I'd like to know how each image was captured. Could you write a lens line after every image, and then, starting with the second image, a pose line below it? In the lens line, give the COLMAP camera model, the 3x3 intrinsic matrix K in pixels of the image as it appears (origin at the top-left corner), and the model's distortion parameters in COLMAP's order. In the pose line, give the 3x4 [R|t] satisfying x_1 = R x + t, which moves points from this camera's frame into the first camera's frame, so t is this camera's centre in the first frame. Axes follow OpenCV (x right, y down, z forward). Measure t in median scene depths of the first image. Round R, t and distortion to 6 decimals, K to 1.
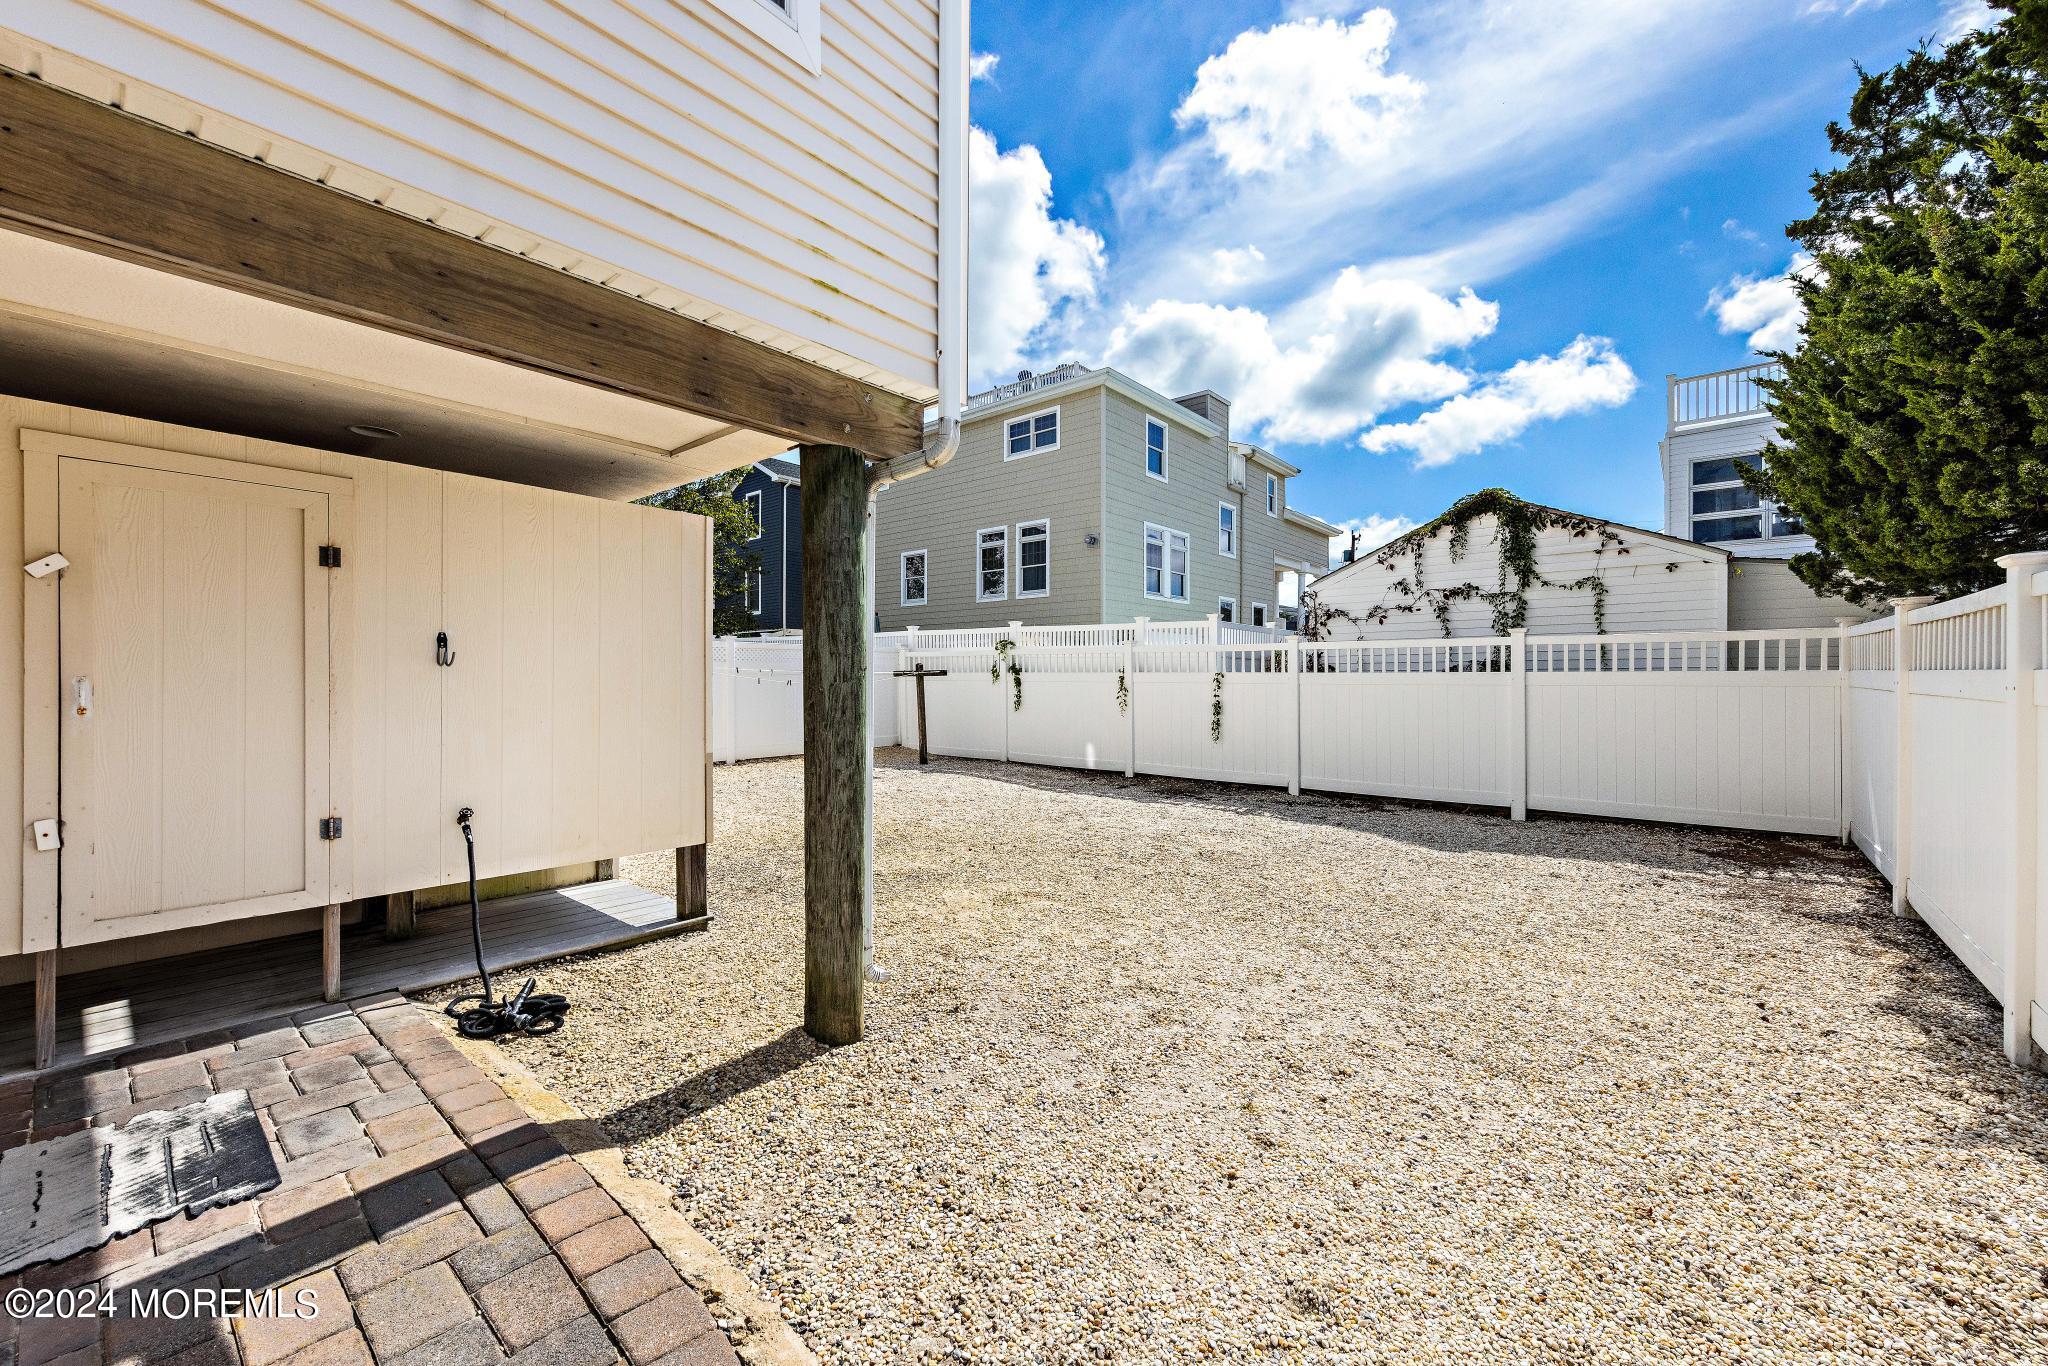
lens RADIAL K [[800.4, 0, 1027.0], [0, 800.4, 683.6], [0, 0, 1]] dist [0.000762, -0.000377]
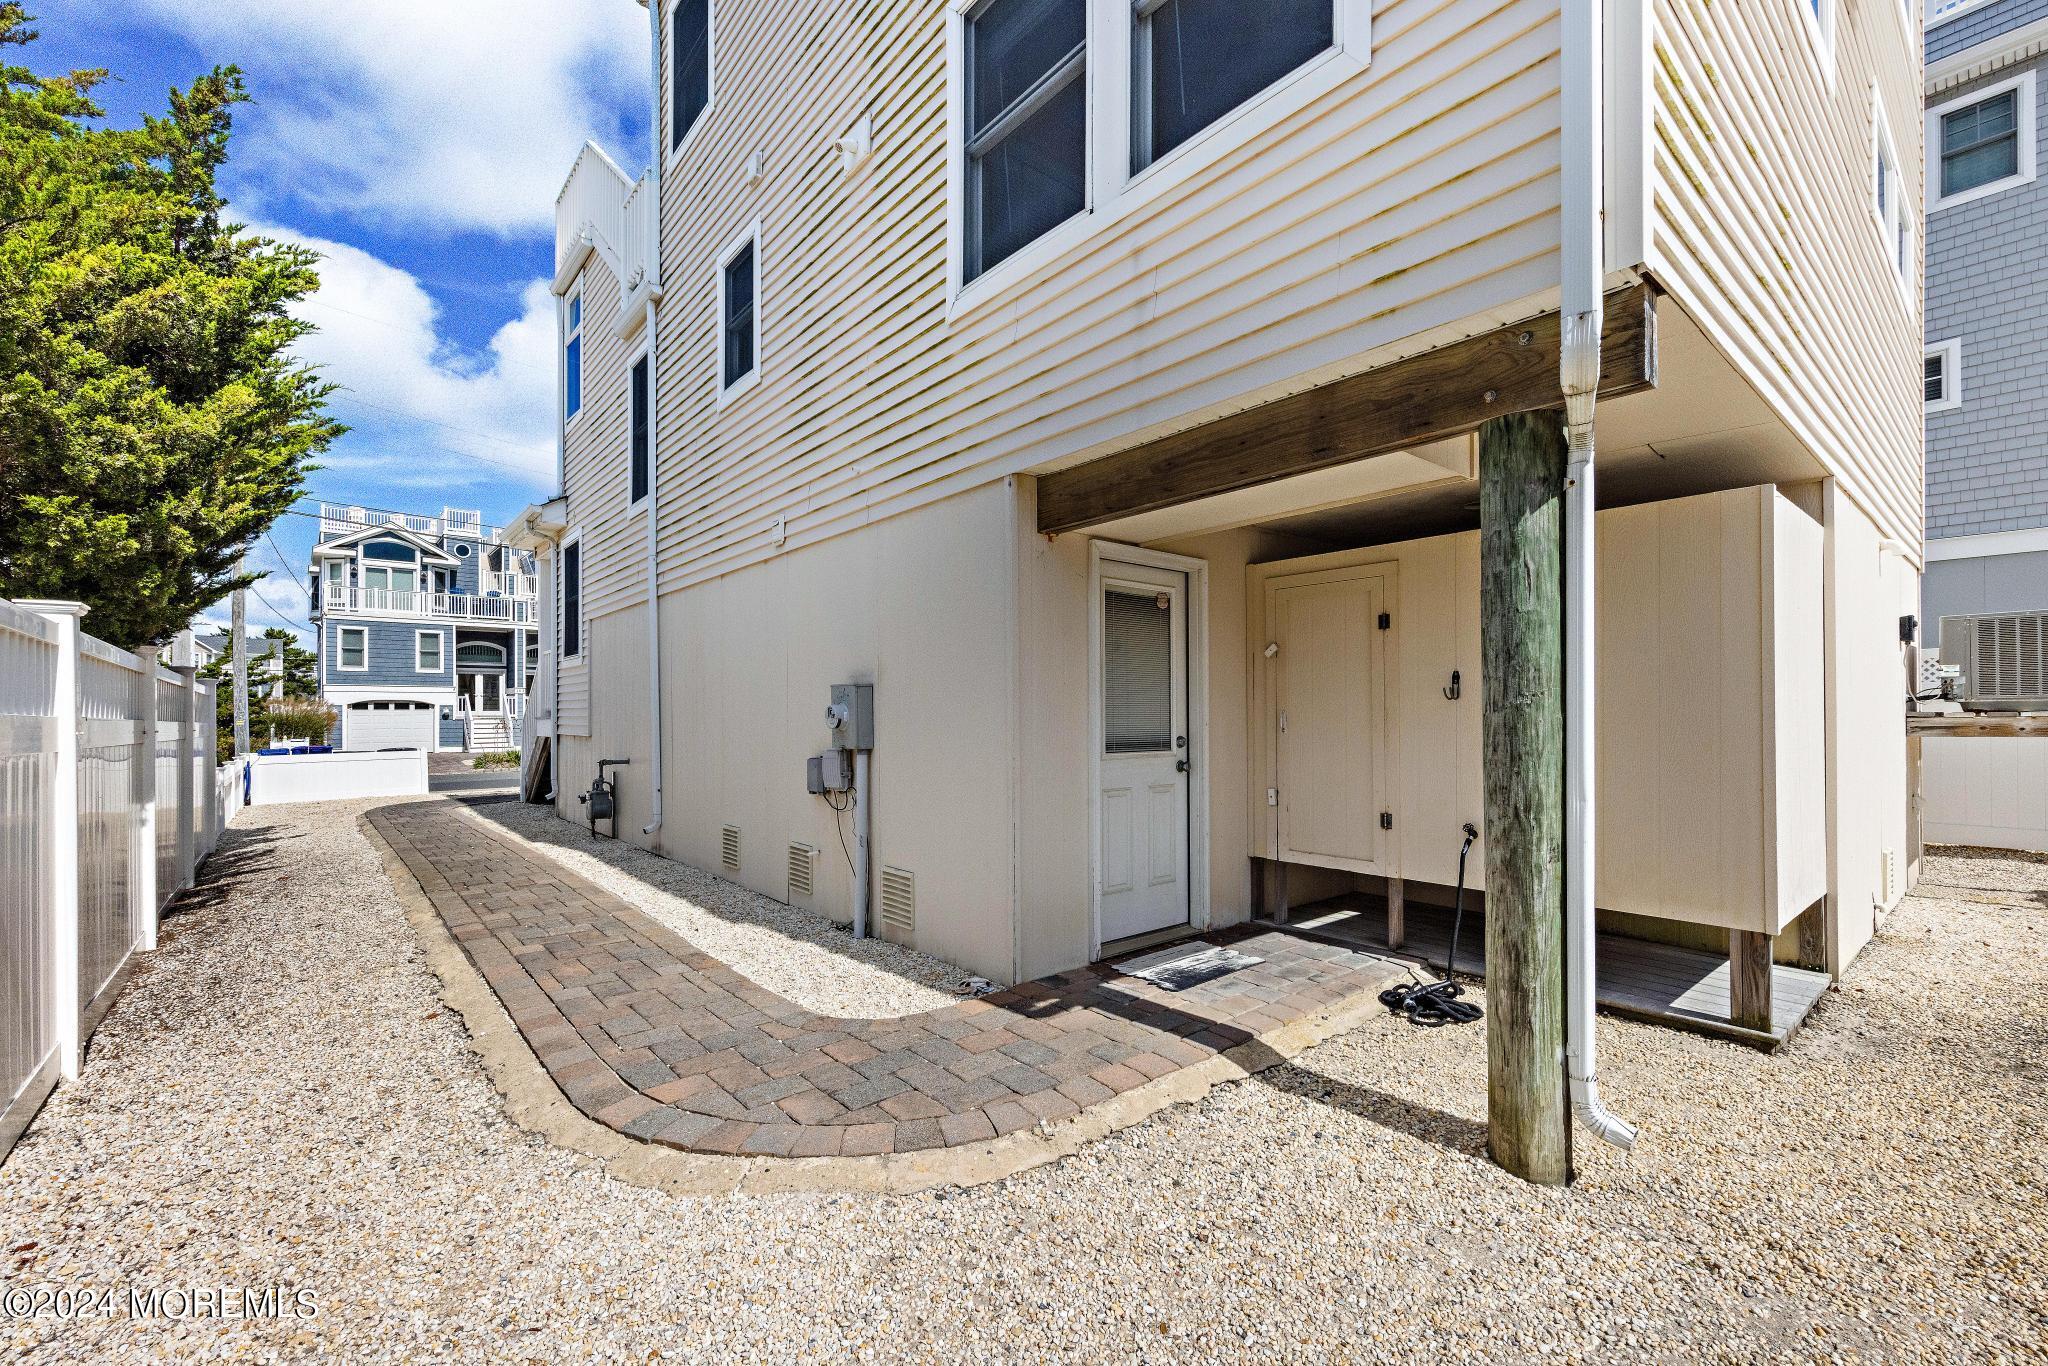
lens RADIAL K [[859.6, 0, 1038.7], [0, 859.6, 712.6], [0, 0, 1]] dist [0.002786, -0.000342]
pose [[-0.175129, -0.002602, -0.984542, 0.776645], [0.001335, 0.999995, -0.002881, 0.000112], [0.984545, -0.001819, -0.175124, 0.776532]]
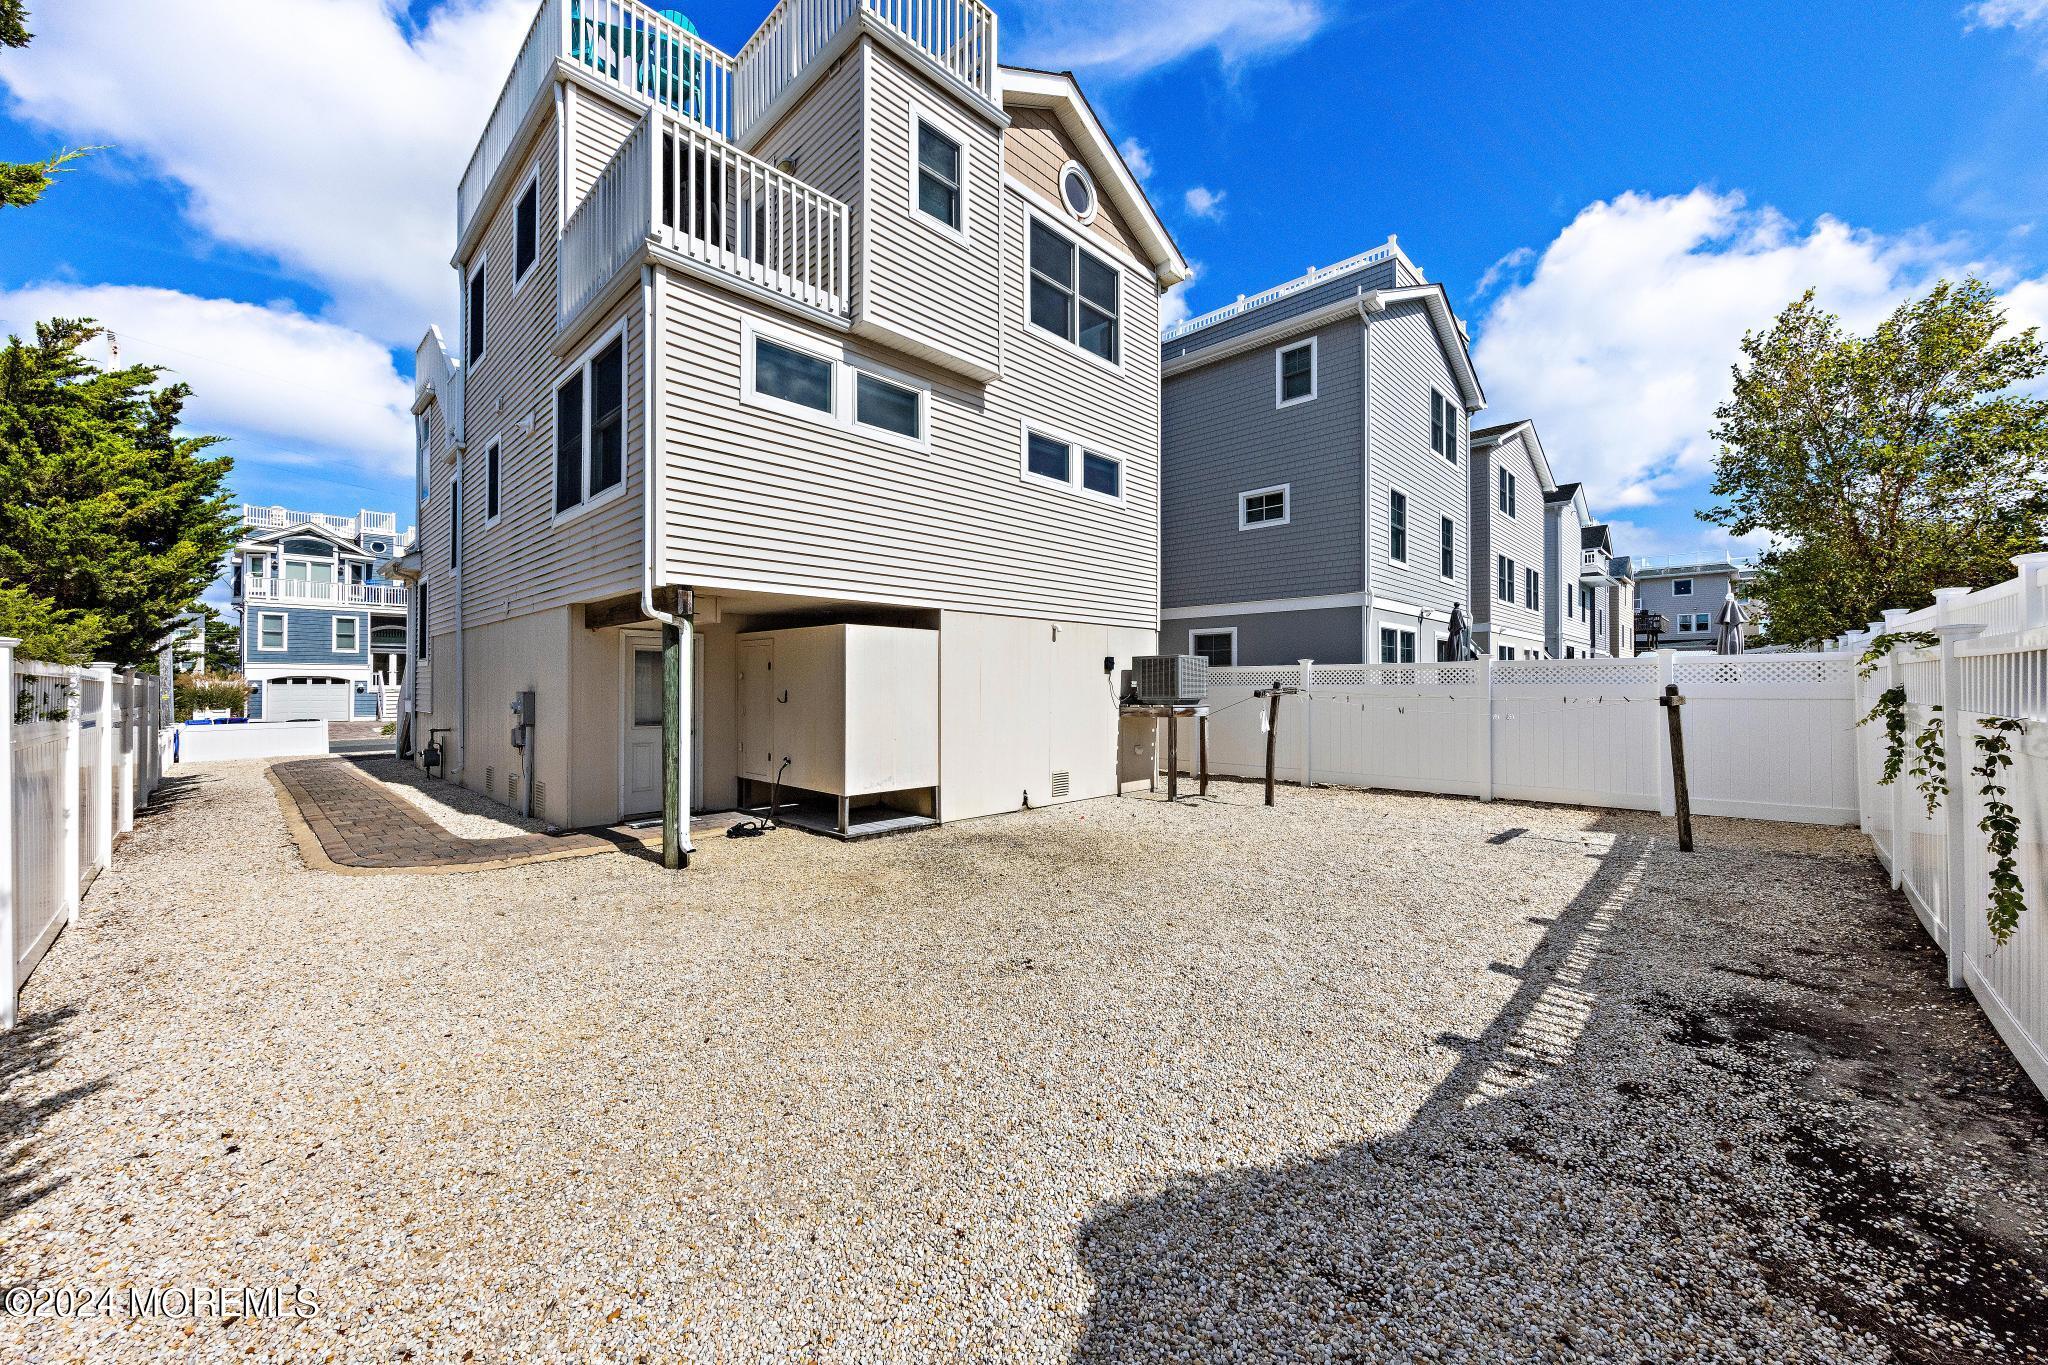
lens RADIAL K [[759.5, 0, 1028.9], [0, 759.5, 682.4], [0, 0, 1]] dist [0.003161, 0.000445]
pose [[-0.071720, -0.006476, -0.997404, 2.031914], [-0.003838, 0.999973, -0.006216, -0.088244], [0.997417, 0.003382, -0.071743, 2.324830]]
